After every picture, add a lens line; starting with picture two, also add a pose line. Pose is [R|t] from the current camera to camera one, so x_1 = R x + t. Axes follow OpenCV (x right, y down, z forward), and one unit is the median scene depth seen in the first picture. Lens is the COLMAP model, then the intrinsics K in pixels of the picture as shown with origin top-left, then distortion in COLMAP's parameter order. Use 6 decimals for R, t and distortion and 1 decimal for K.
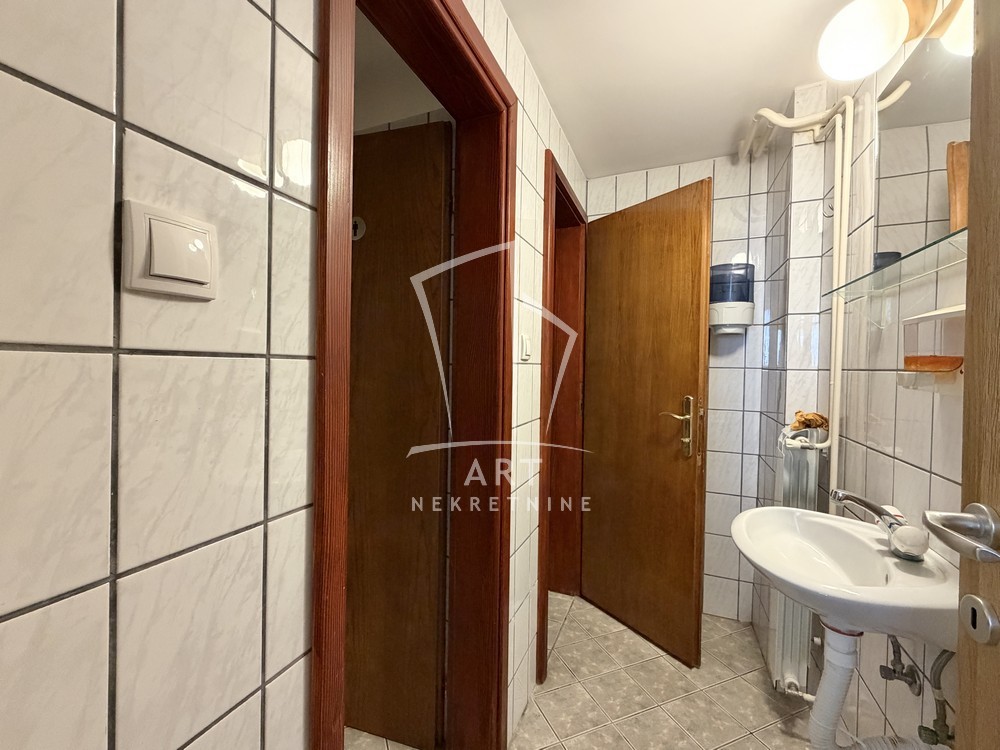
lens RADIAL K [[401.6, 0, 500.9], [0, 401.6, 371.6], [0, 0, 1]] dist [-0.002267, 0.000057]
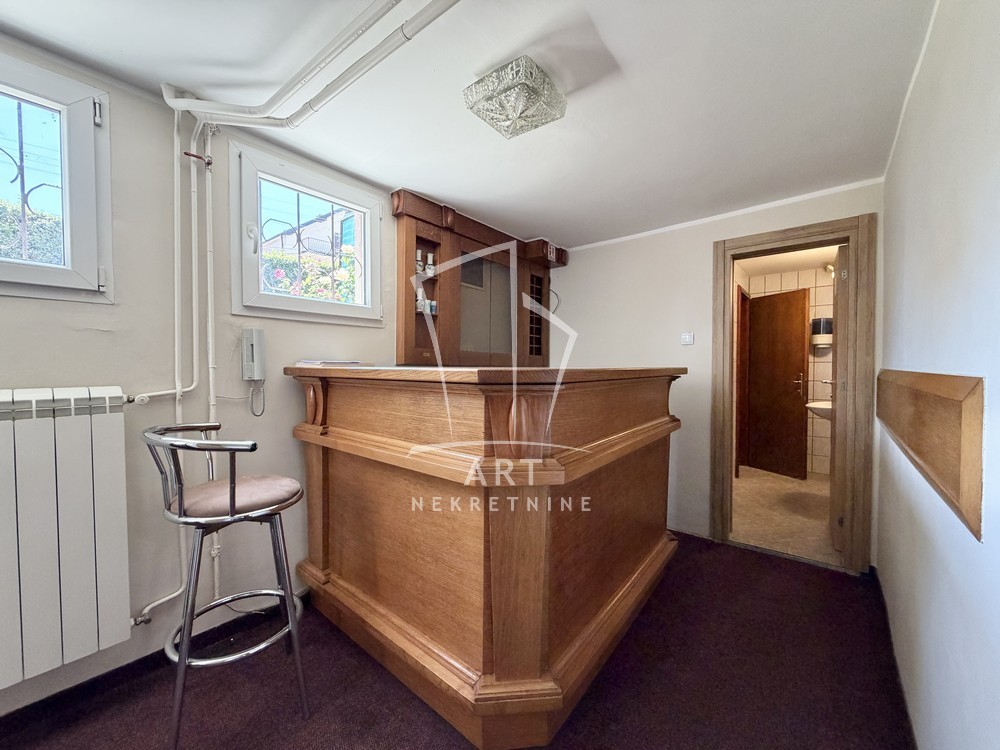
lens RADIAL K [[401.6, 0, 499.0], [0, 401.6, 373.5], [0, 0, 1]] dist [-0.002267, 0.000057]
pose [[0.961428, -0.010450, -0.274856, -0.628472], [0.012658, 0.999900, 0.006258, 0.017966], [0.274764, -0.009495, 0.961465, -1.850863]]
